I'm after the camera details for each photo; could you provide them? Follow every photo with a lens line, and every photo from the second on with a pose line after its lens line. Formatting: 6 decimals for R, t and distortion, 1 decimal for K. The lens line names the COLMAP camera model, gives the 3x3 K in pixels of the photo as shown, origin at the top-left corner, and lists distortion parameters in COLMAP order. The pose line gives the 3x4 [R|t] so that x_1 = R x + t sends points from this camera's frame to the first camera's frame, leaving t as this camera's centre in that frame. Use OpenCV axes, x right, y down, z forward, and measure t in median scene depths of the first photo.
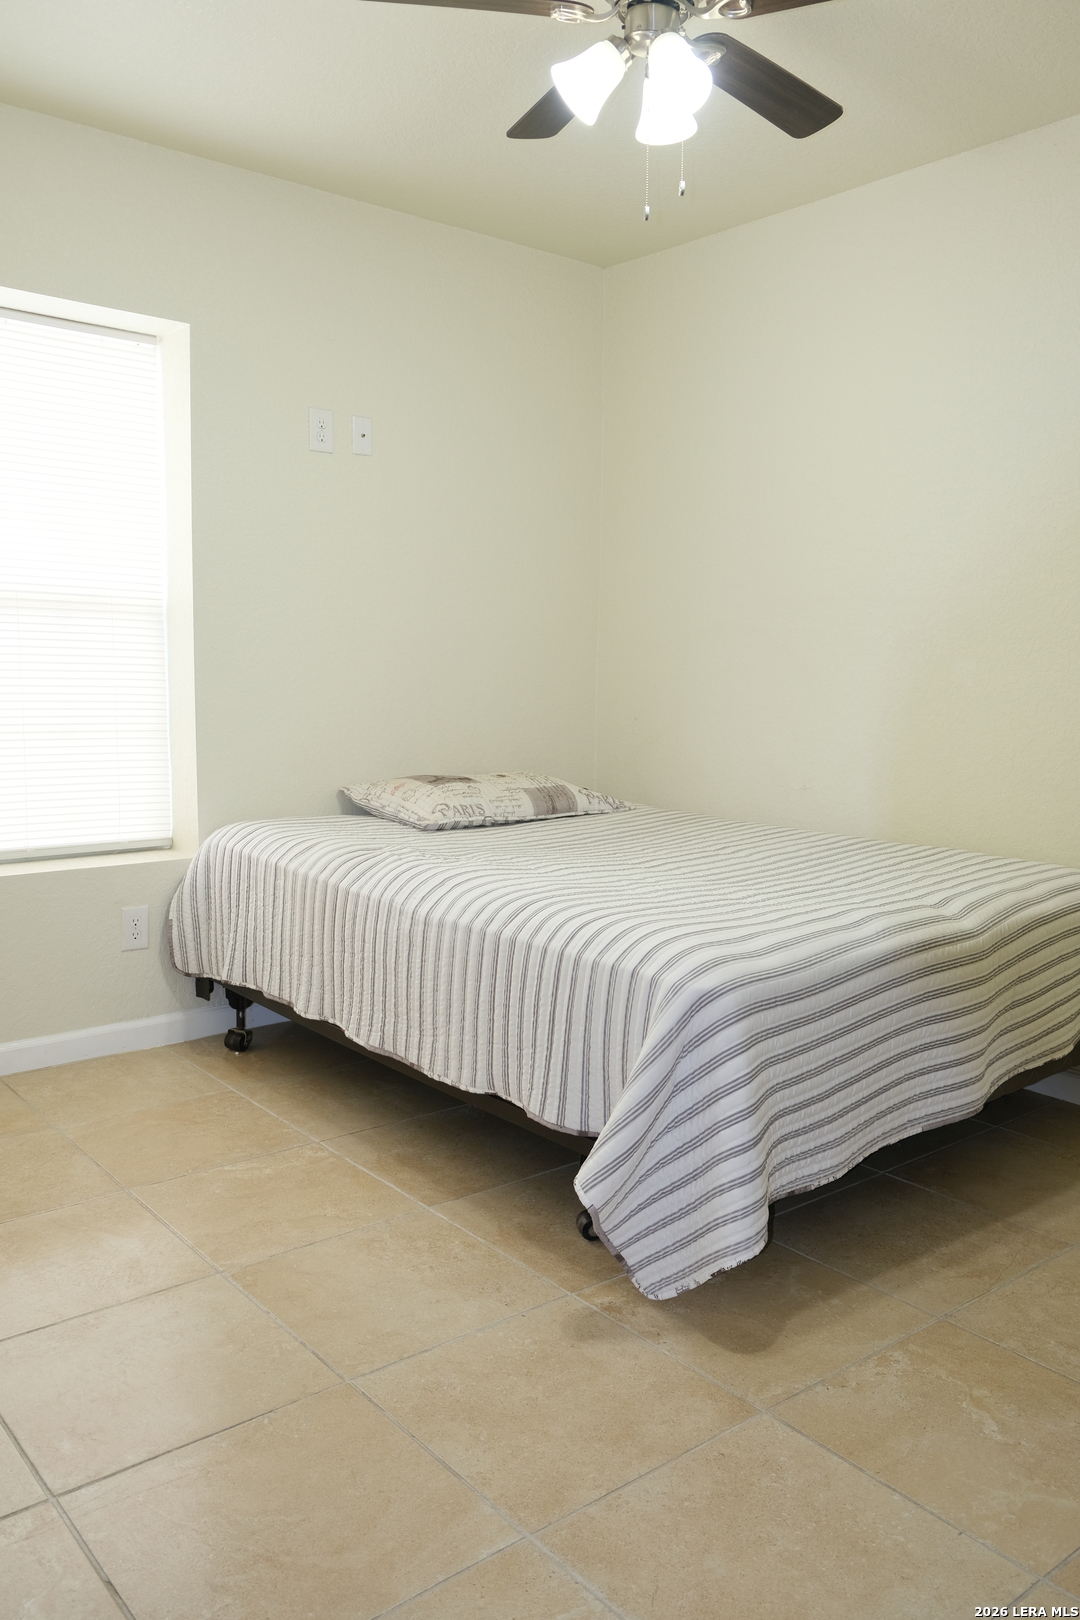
lens RADIAL K [[1281.2, 0, 546.4], [0, 1281.2, 821.3], [0, 0, 1]] dist [-0.024426, 0.048485]
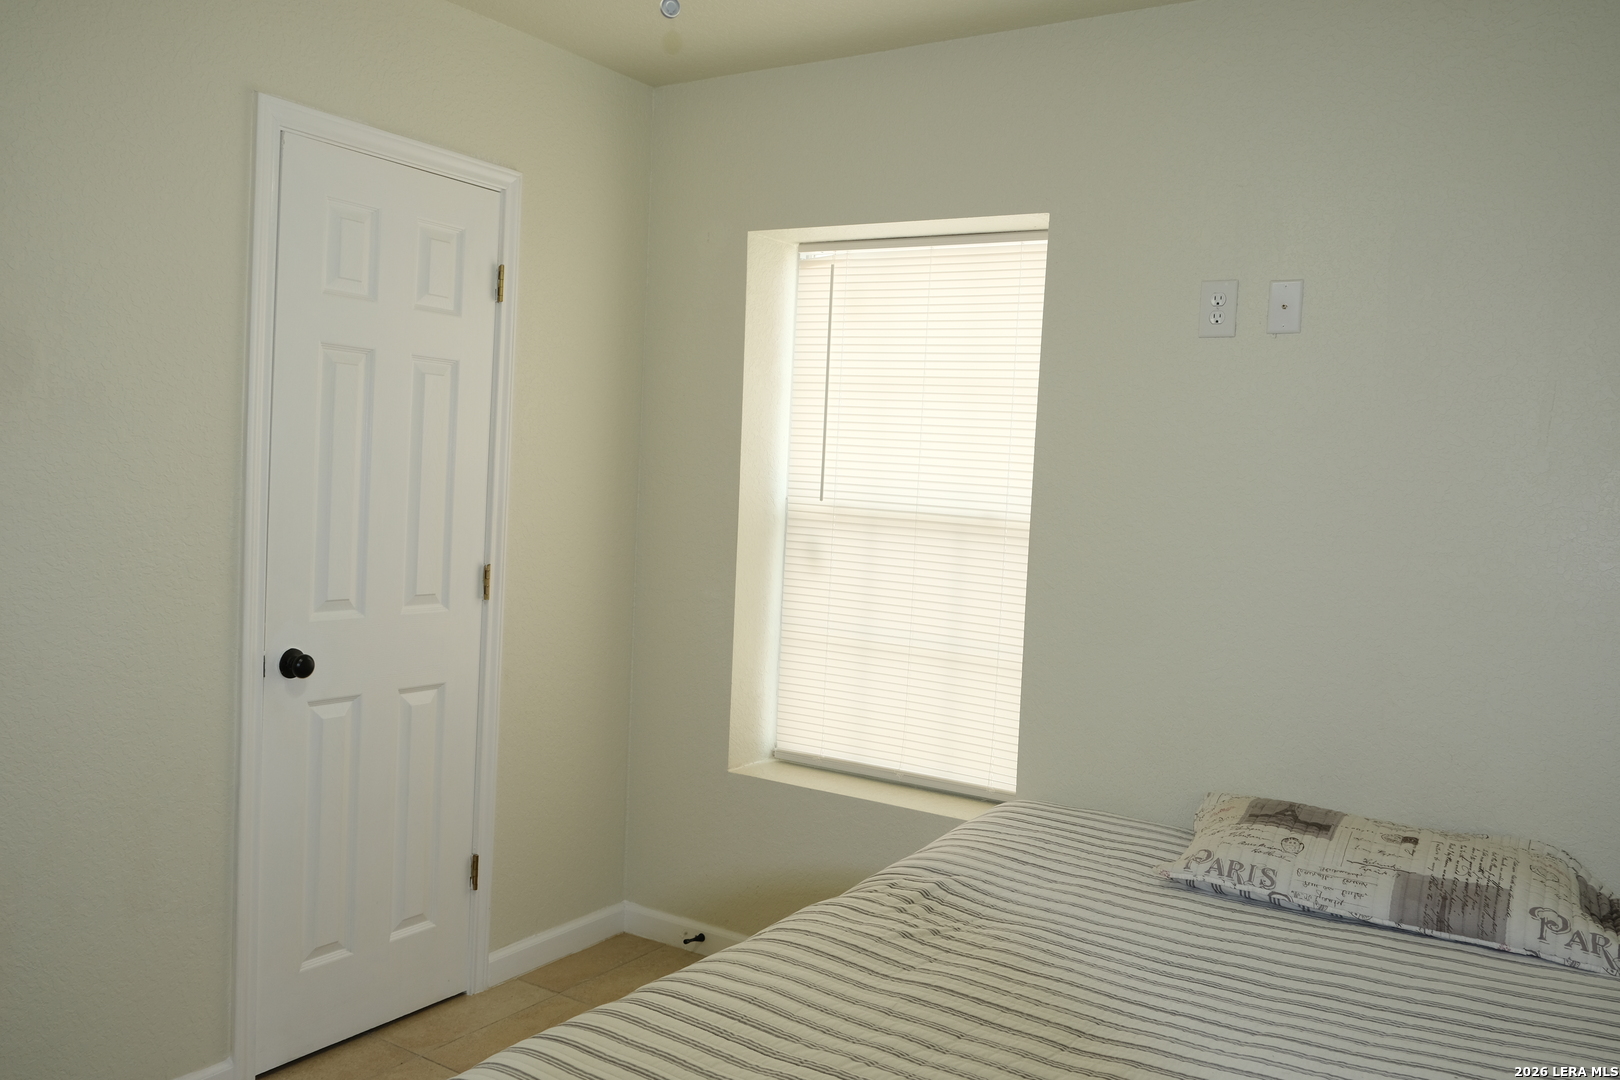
lens RADIAL K [[1281.2, 0, 803.5], [0, 1281.2, 542.7], [0, 0, 1]] dist [-0.024426, 0.048485]
pose [[0.292202, 0.056894, -0.954663, 0.458624], [-0.160476, 0.986992, 0.009702, -0.137404], [0.942797, 0.150366, 0.297531, 0.561745]]
